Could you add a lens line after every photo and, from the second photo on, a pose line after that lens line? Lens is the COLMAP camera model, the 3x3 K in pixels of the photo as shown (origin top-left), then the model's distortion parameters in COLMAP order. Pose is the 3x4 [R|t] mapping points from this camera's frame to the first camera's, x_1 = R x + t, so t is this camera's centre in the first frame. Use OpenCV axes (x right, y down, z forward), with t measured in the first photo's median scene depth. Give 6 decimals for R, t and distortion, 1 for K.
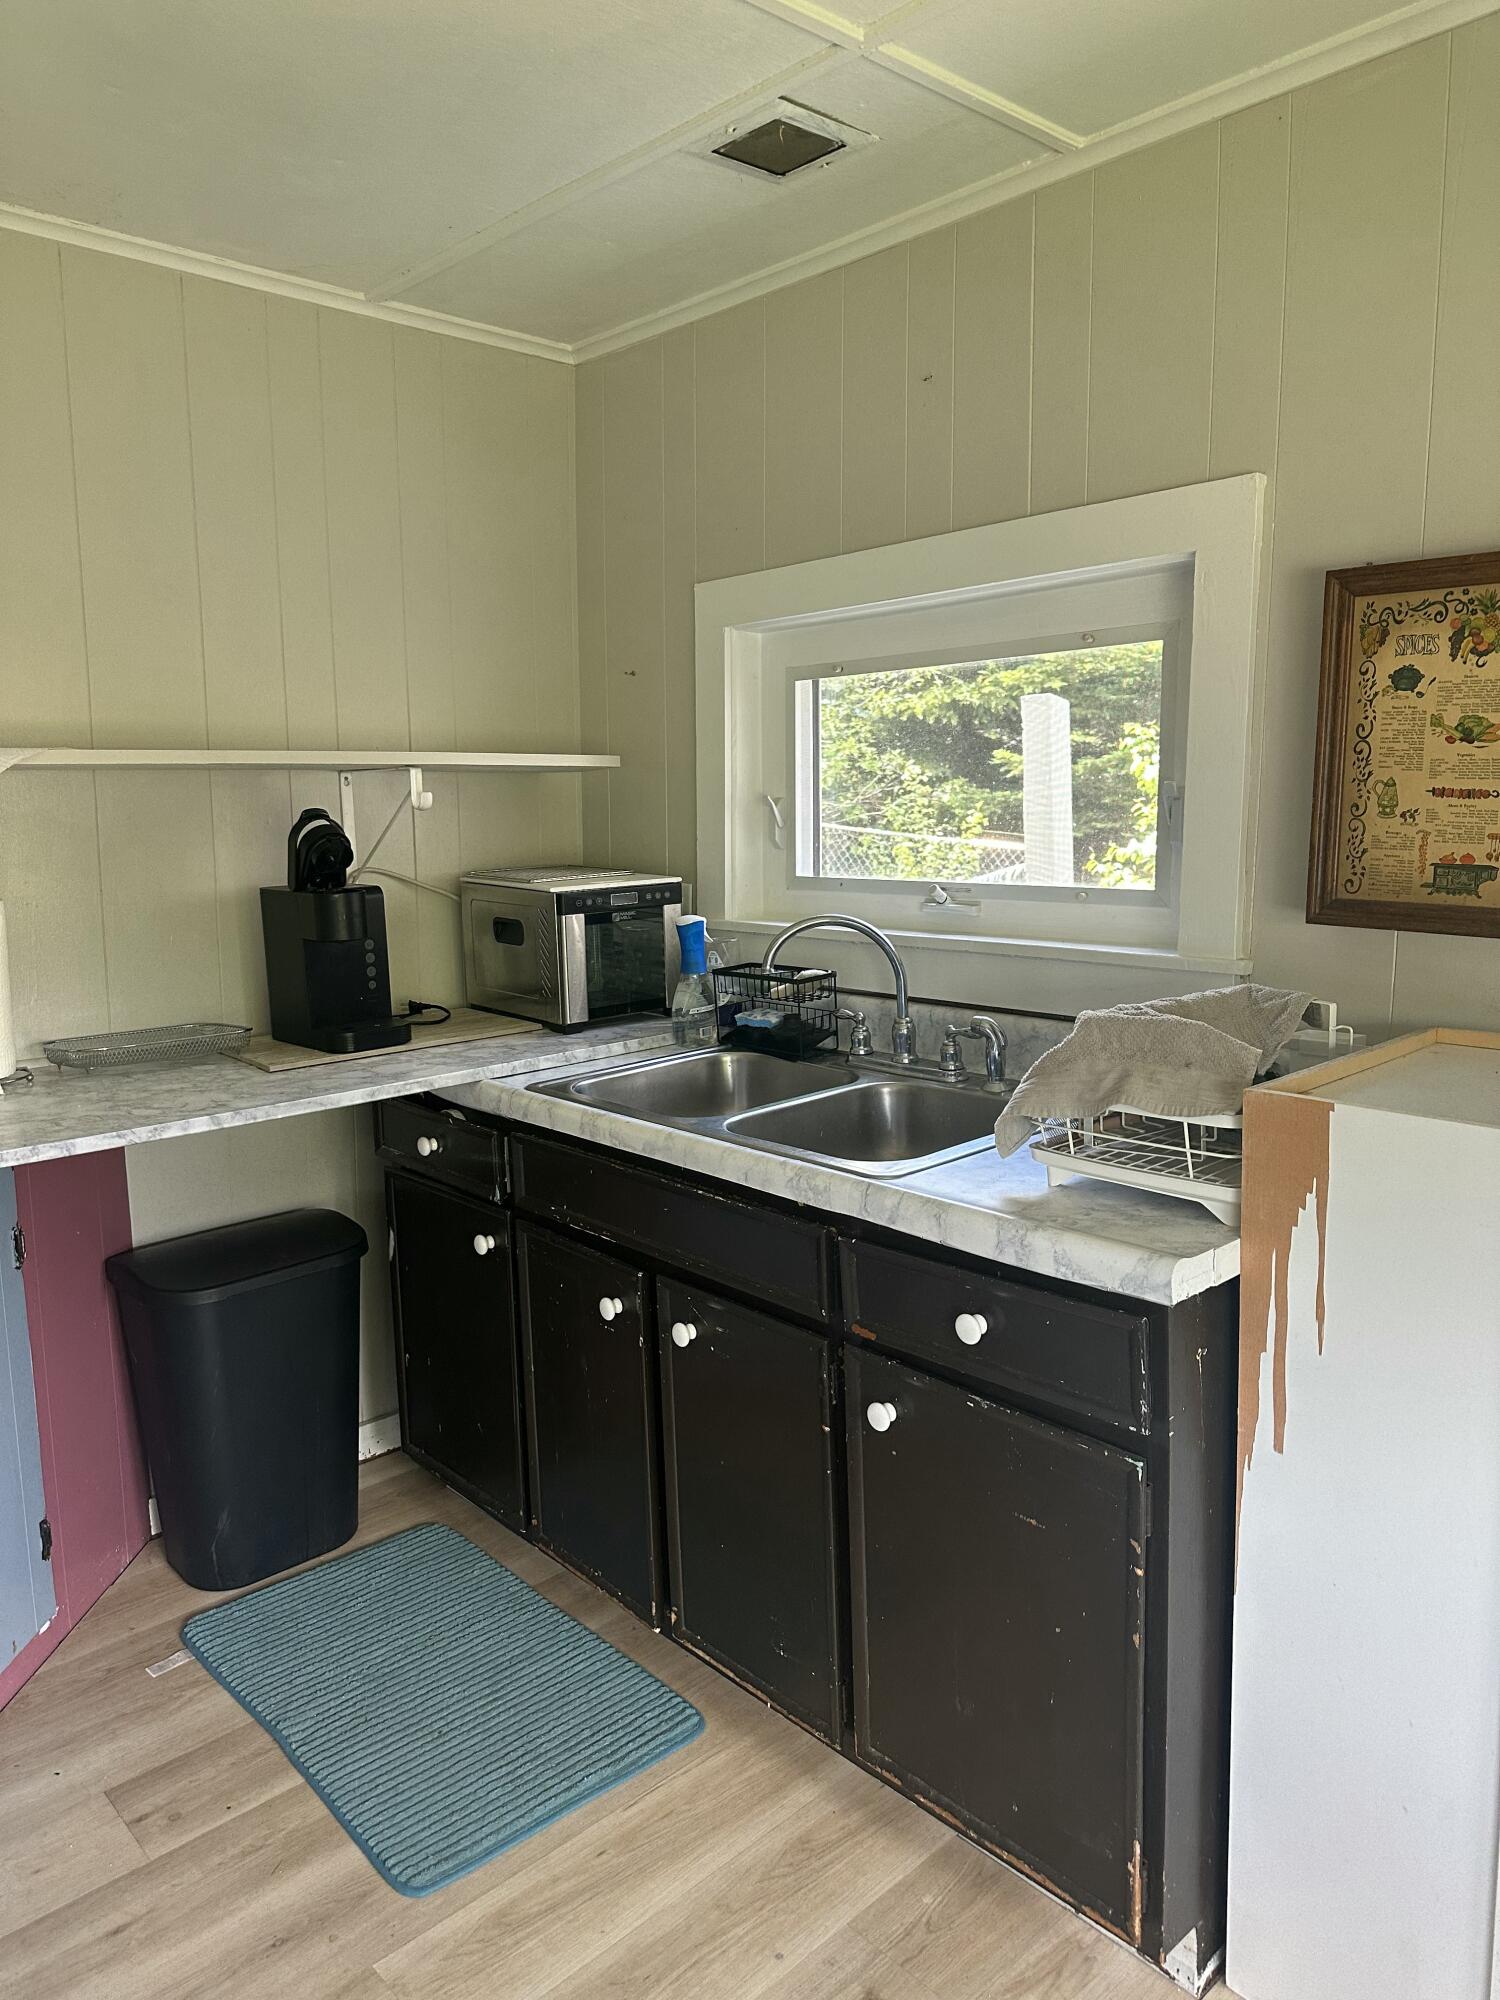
lens RADIAL K [[1413.5, 0, 745.0], [0, 1413.5, 998.5], [0, 0, 1]] dist [0.056945, -0.065428]
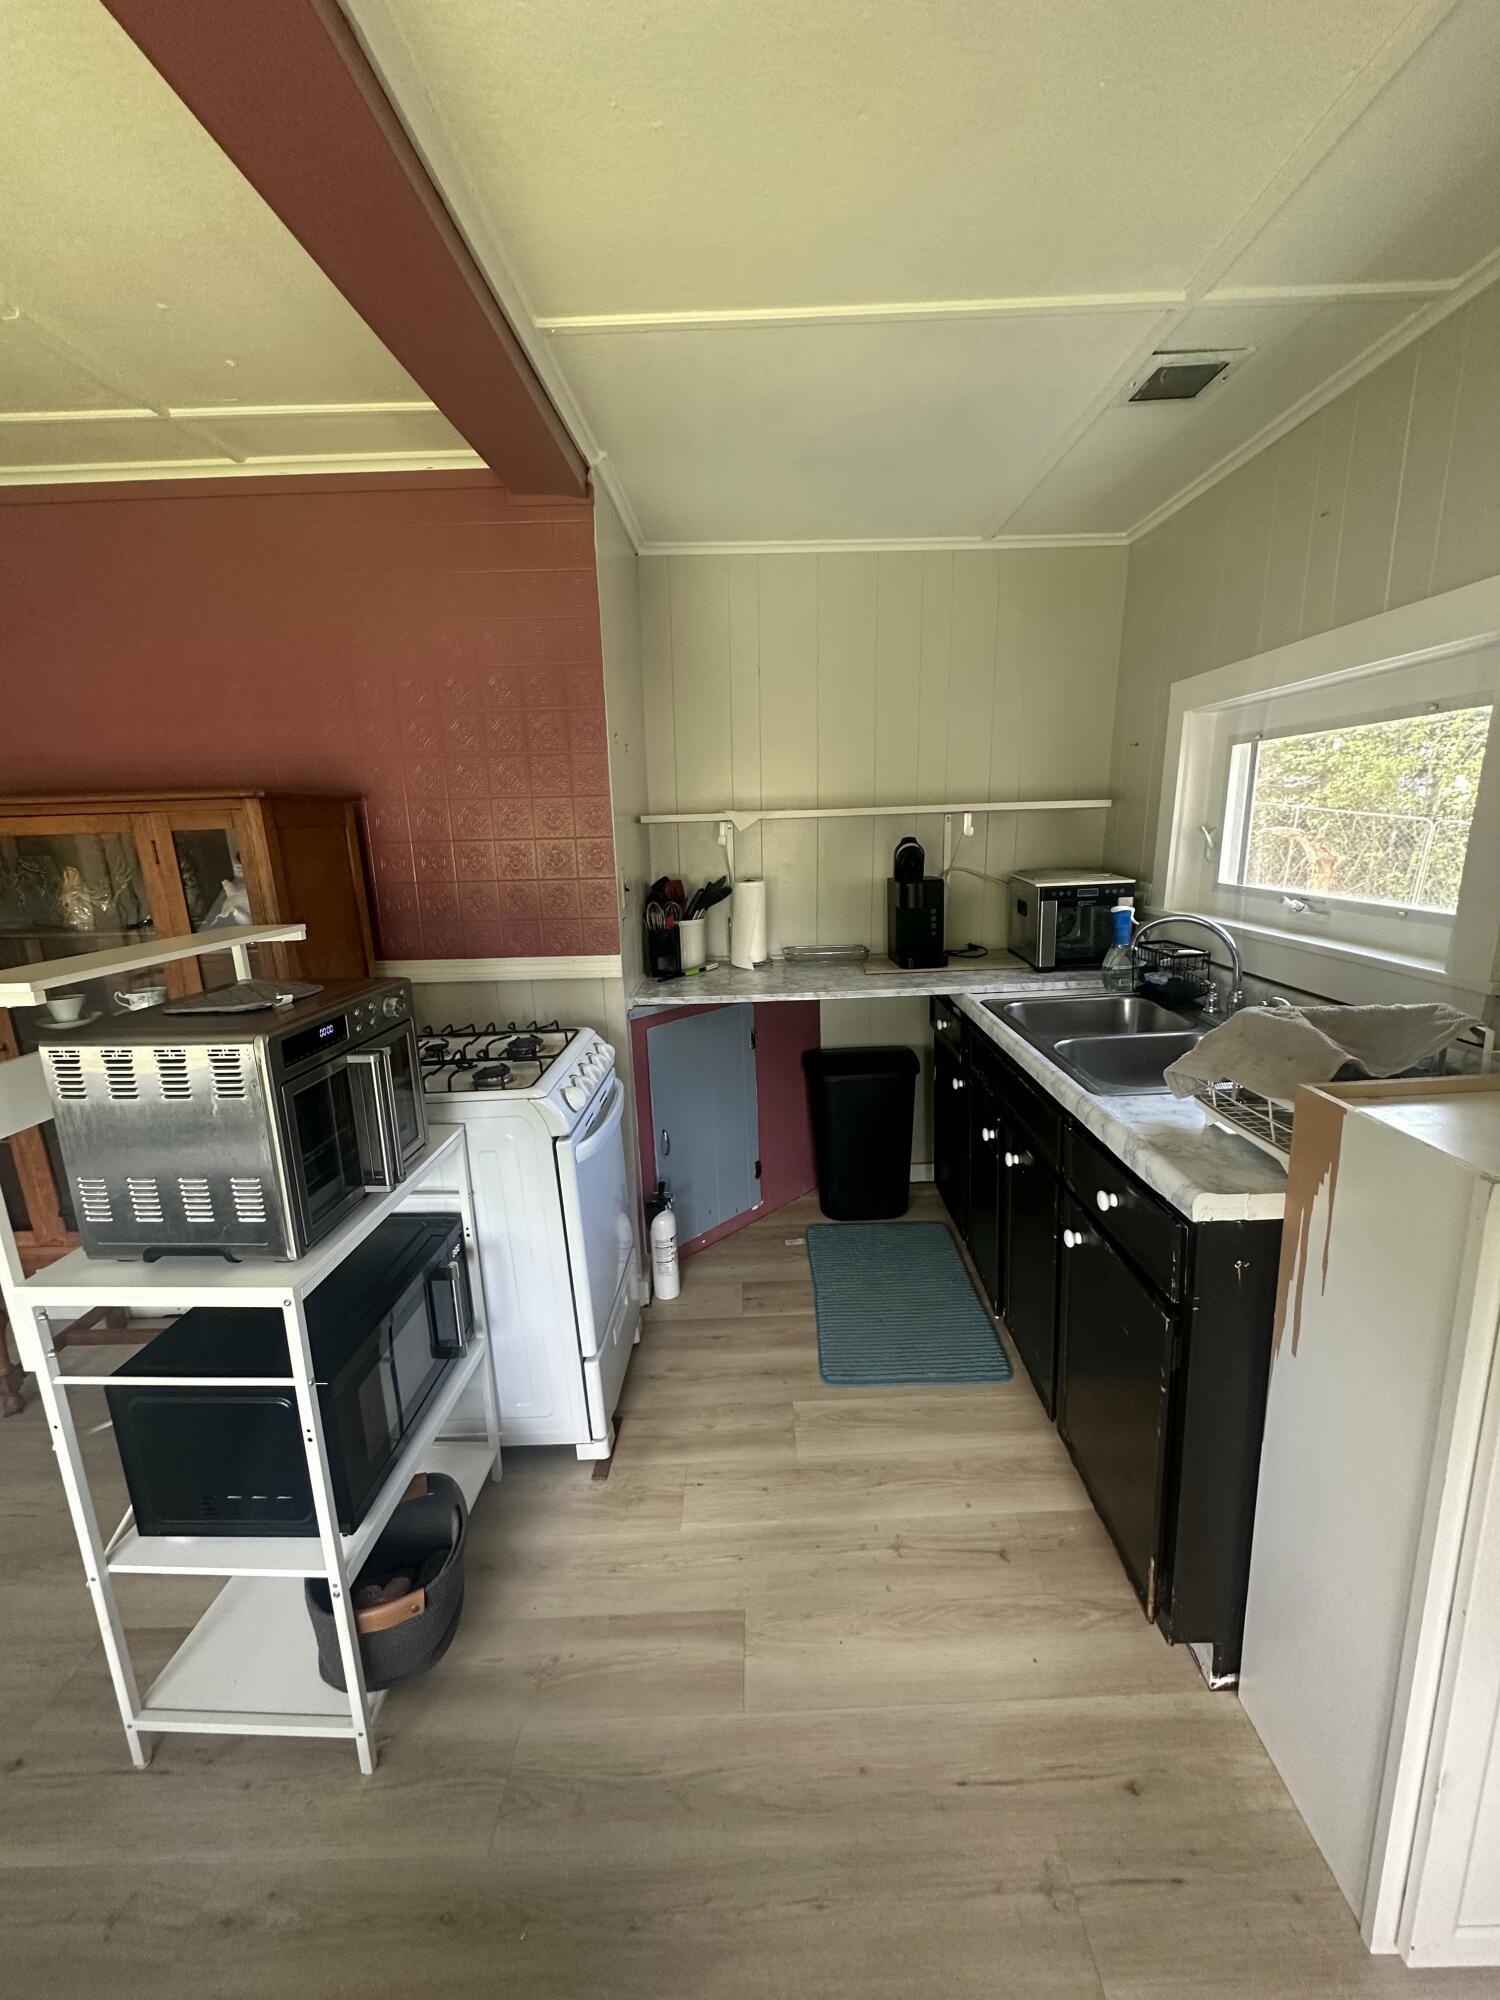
lens RADIAL K [[799.1, 0, 749.7], [0, 799.1, 997.2], [0, 0, 1]] dist [-0.002037, 0.000872]
pose [[0.736882, 0.140440, -0.661273, 0.280172], [-0.077264, 0.989269, 0.124001, -0.041138], [0.671592, -0.040281, 0.739825, 0.077391]]
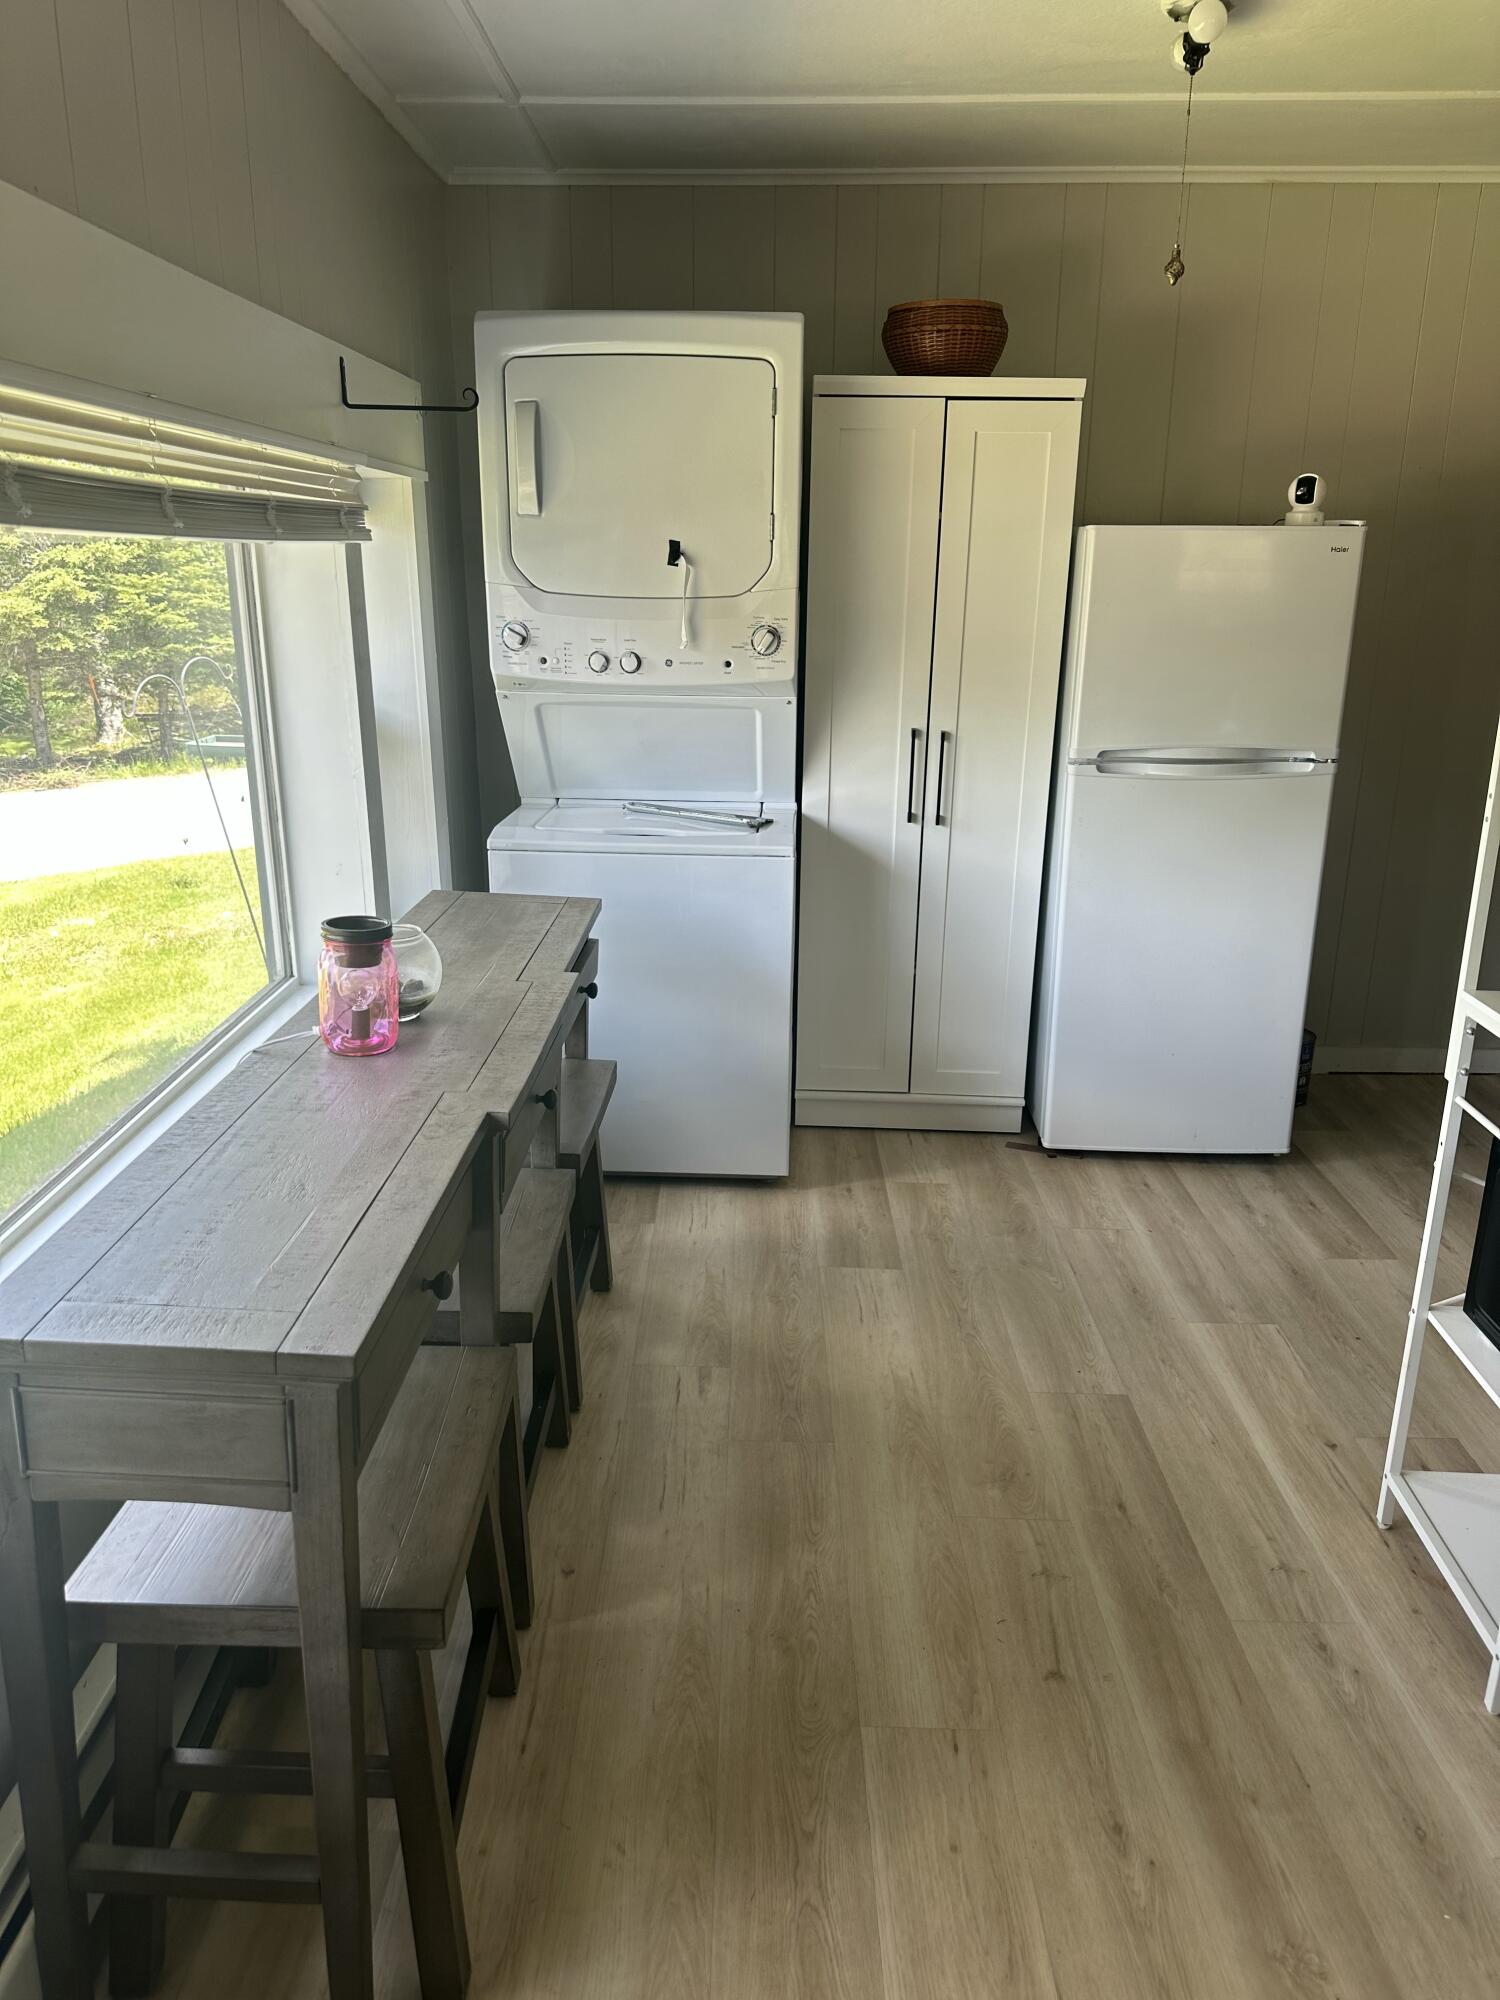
lens RADIAL K [[1413.5, 0, 751.5], [0, 1413.5, 992.3], [0, 0, 1]] dist [0.056945, -0.065428]
pose [[-0.673540, 0.220972, -0.705348, 0.546783], [-0.105390, 0.915808, 0.387543, -0.061516], [0.731599, 0.335362, -0.593545, 0.315898]]
